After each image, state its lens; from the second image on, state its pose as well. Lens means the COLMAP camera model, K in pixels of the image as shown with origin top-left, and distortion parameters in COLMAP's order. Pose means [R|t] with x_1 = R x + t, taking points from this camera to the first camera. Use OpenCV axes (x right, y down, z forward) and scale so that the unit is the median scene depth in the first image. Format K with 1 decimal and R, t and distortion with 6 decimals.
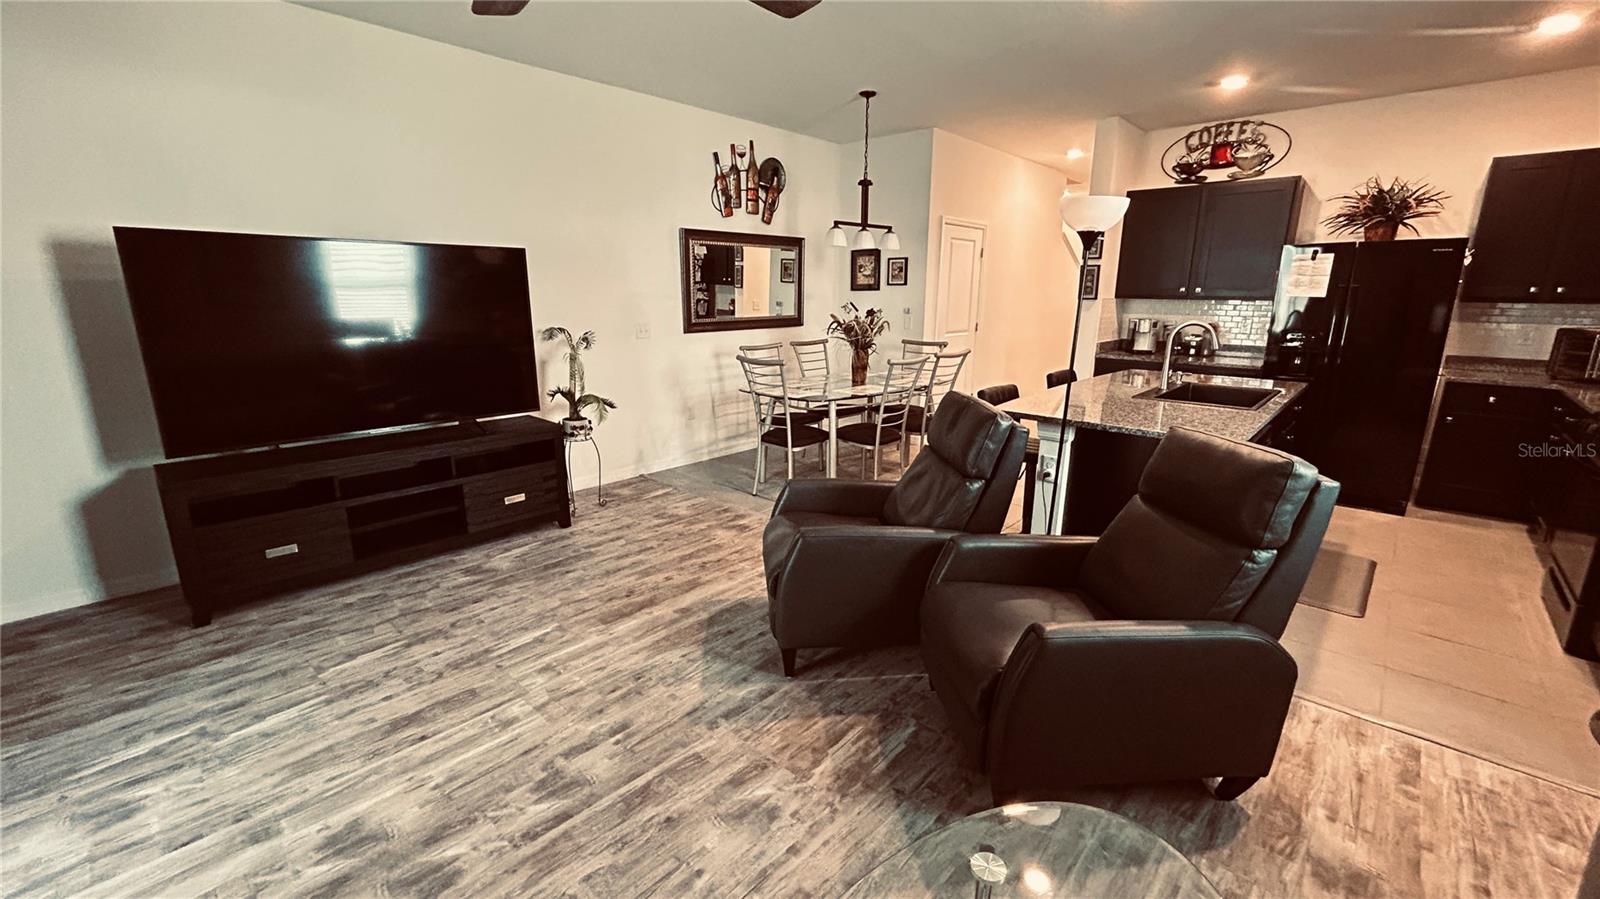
lens RADIAL K [[651.2, 0, 796.1], [0, 651.2, 446.4], [0, 0, 1]] dist [0.000761, -0.000064]
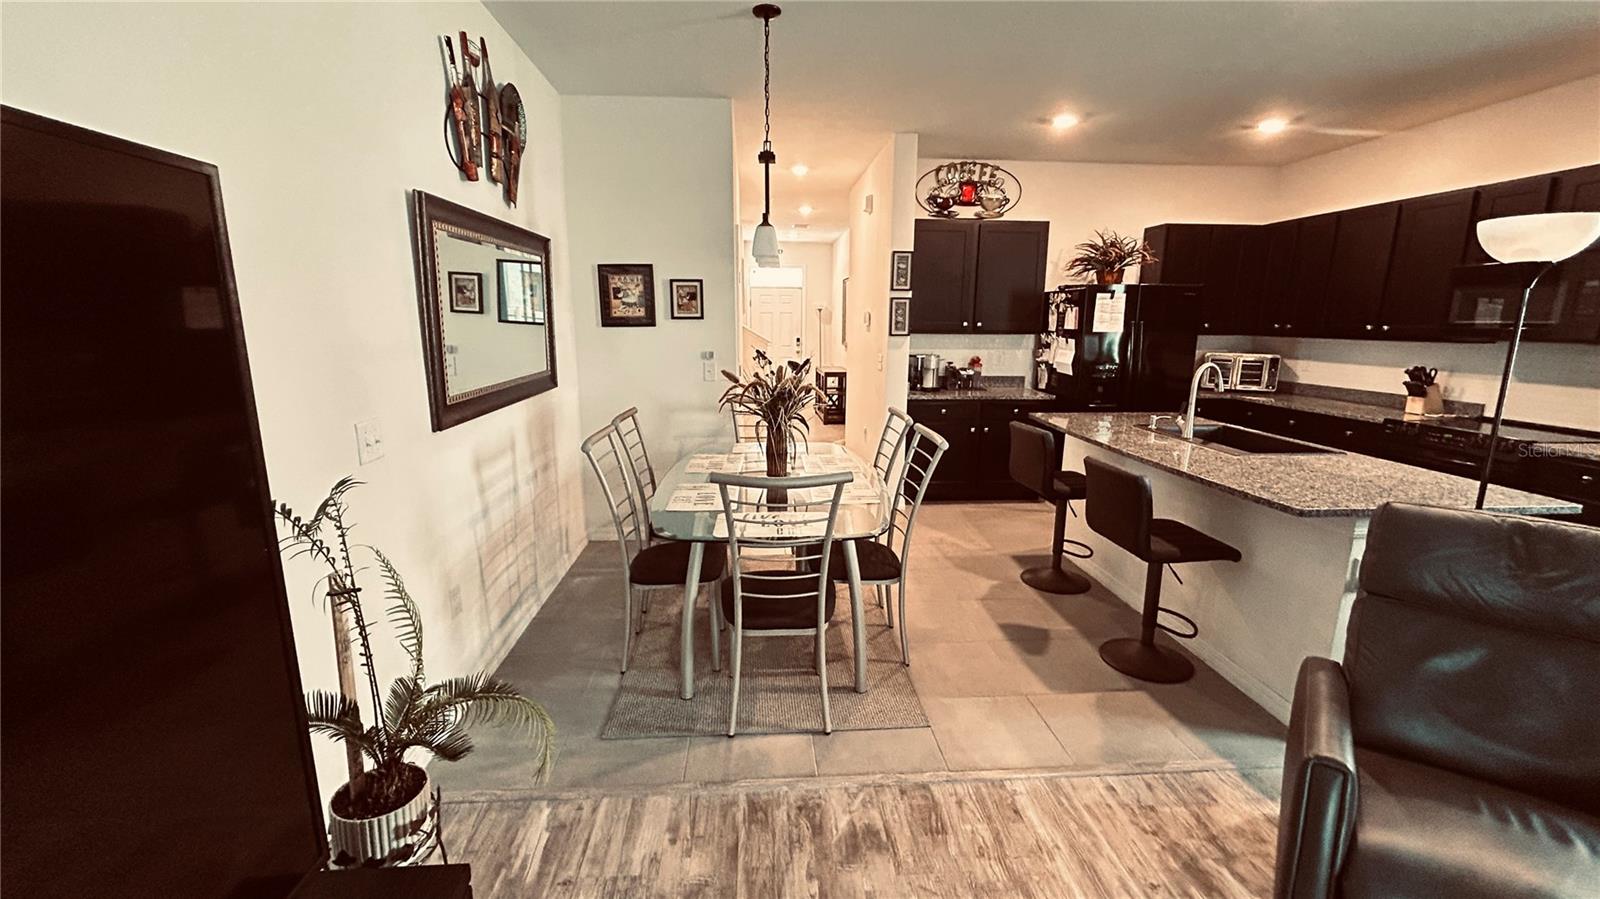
lens RADIAL K [[651.2, 0, 796.1], [0, 651.2, 446.4], [0, 0, 1]] dist [0.000761, -0.000064]
pose [[0.683766, -0.142365, 0.715679, -0.390701], [0.165547, 0.985475, 0.037869, -0.171647], [-0.710675, 0.092585, 0.697402, 0.635450]]
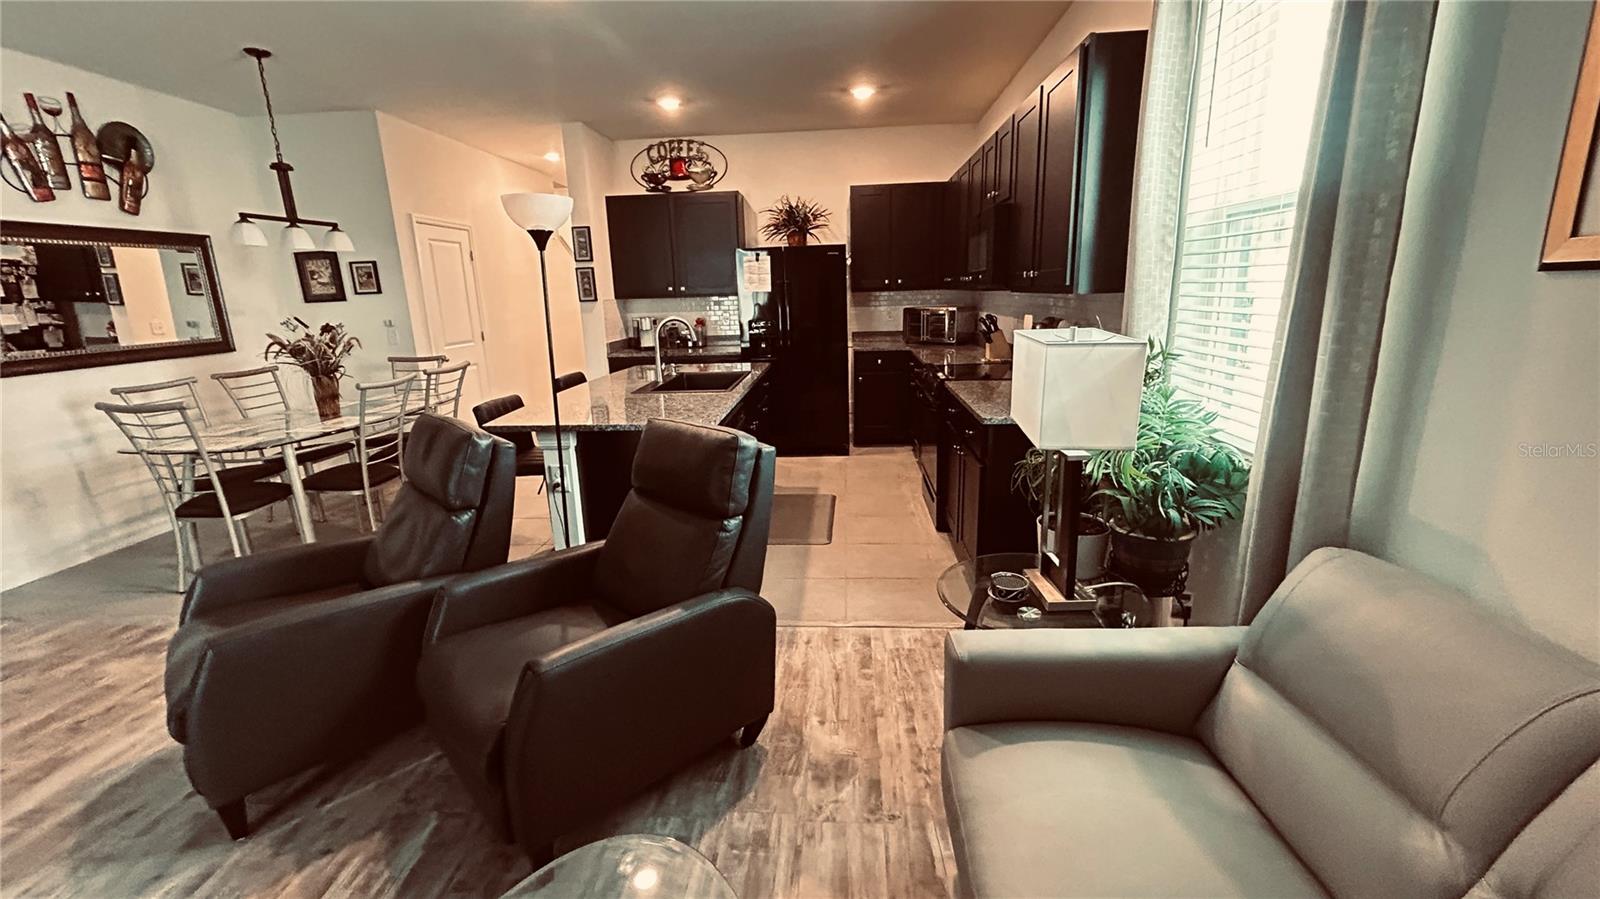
lens RADIAL K [[651.2, 0, 796.1], [0, 651.2, 446.4], [0, 0, 1]] dist [0.000761, -0.000064]
pose [[0.780357, -0.175823, 0.600108, 0.065300], [0.179663, 0.982236, 0.054154, -0.000850], [-0.598970, 0.065557, 0.798084, 0.015635]]
